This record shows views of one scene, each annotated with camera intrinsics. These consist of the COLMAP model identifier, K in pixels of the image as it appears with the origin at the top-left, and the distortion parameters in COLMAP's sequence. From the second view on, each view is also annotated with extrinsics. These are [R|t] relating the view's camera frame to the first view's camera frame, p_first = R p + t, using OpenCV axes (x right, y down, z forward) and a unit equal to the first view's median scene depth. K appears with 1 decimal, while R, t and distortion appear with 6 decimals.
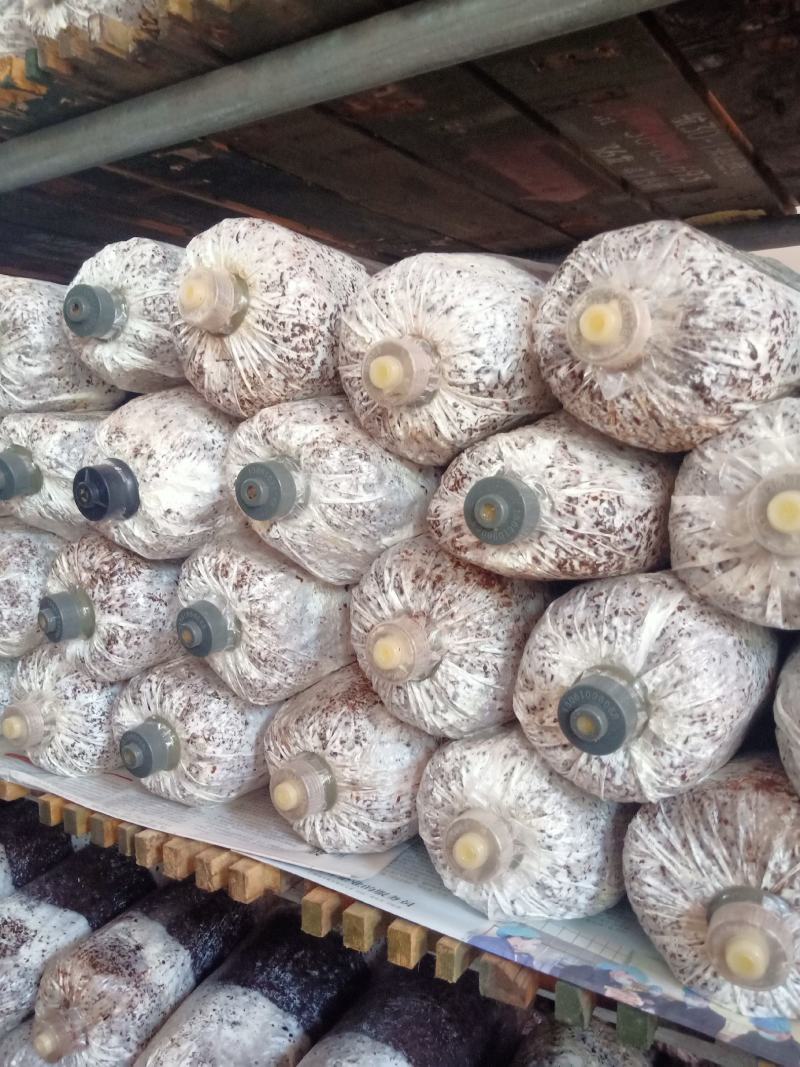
lens RADIAL K [[826.2, 0, 400.0], [0, 826.2, 533.5], [0, 0, 1]] dist [0.088814, -0.158192]
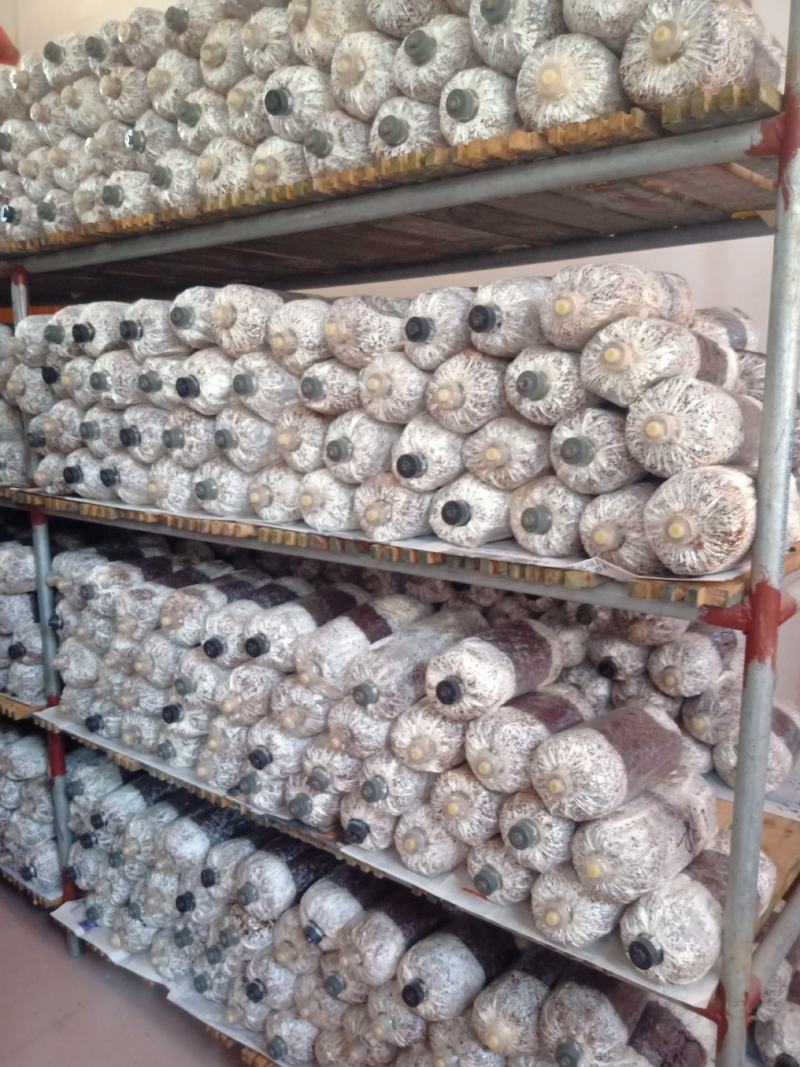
lens RADIAL K [[826.2, 0, 400.0], [0, 826.2, 533.5], [0, 0, 1]] dist [0.088814, -0.158192]
pose [[0.996571, 0.008357, -0.082317, 0.552917], [-0.002575, 0.997537, 0.070096, 0.231373], [0.082700, -0.069644, 0.994138, -1.640960]]
